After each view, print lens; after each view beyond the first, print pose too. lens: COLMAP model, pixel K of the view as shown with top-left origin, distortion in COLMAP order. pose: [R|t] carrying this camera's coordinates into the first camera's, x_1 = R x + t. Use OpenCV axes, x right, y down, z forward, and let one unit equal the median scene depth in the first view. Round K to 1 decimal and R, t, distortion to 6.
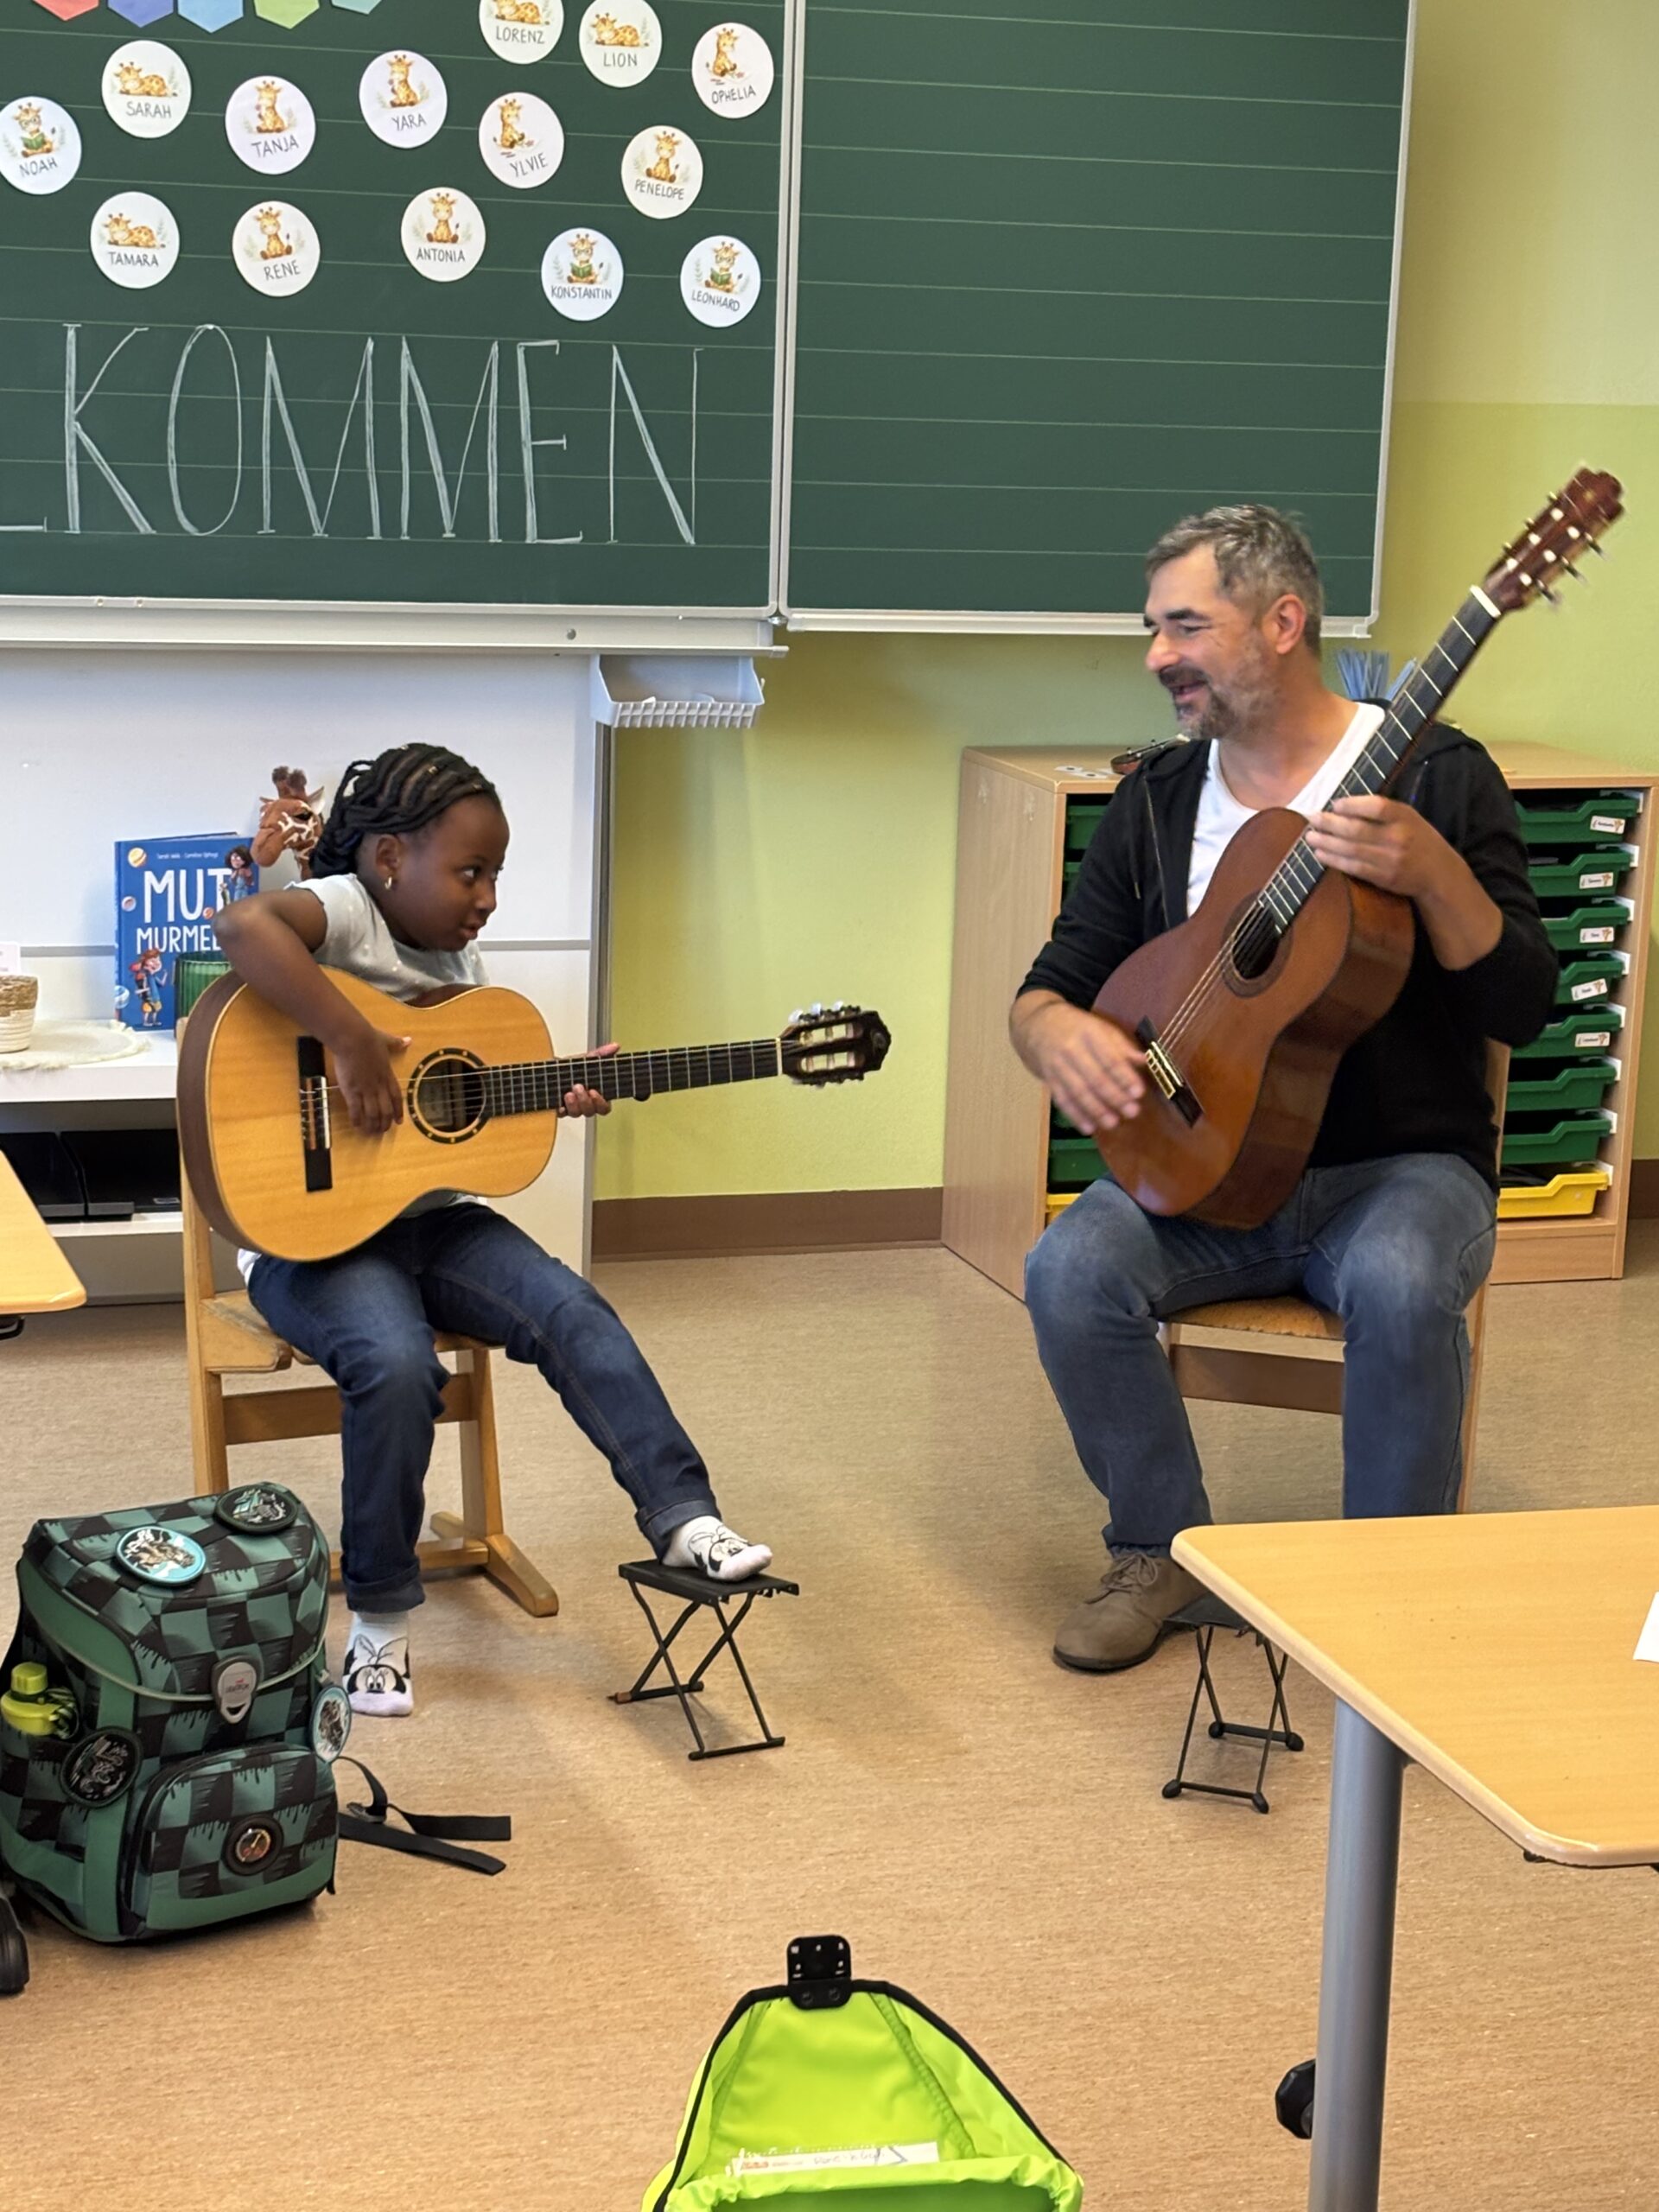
lens RADIAL K [[4017.3, 0, 829.5], [0, 4017.3, 1106.0], [0, 0, 1]] dist [0.361428, -1.395998]
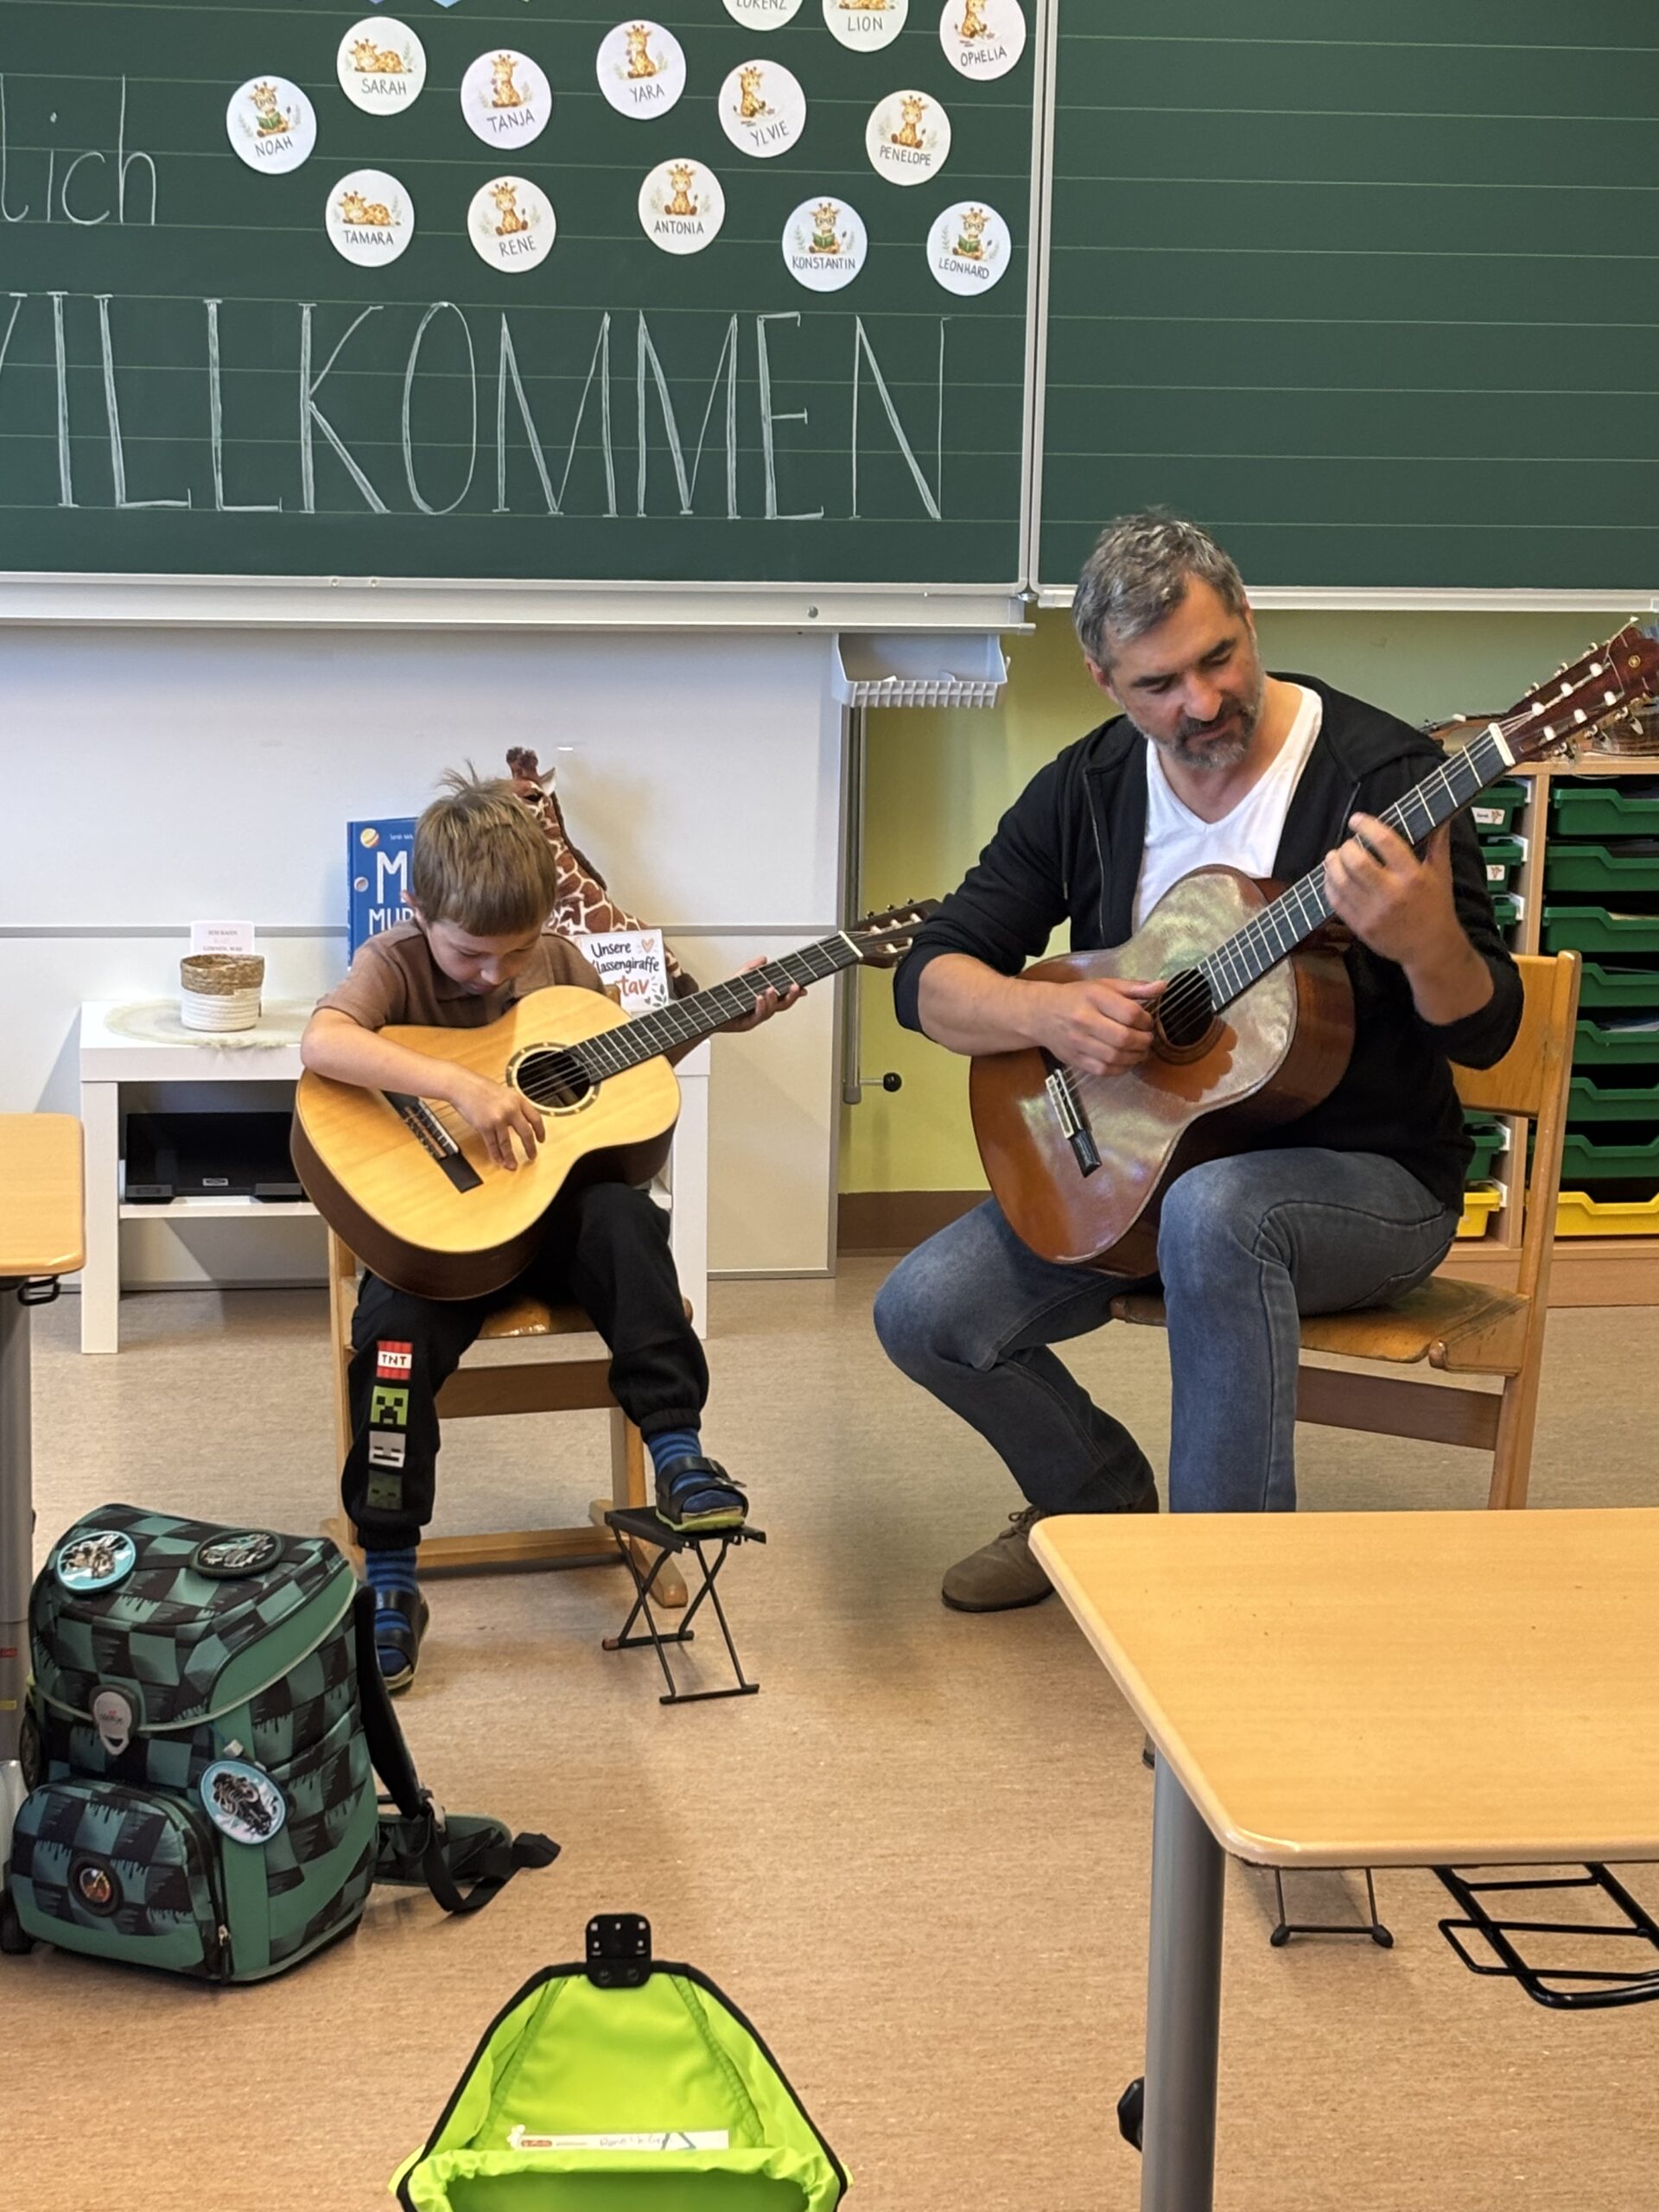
lens RADIAL K [[4152.7, 0, 827.0], [0, 4152.7, 1091.0], [0, 0, 1]] dist [0.366057, -1.442783]
pose [[0.987604, 0.015188, -0.156230, 0.105171], [-0.016558, 0.999835, -0.007473, 0.006953], [0.156090, 0.009968, 0.987692, 0.004806]]
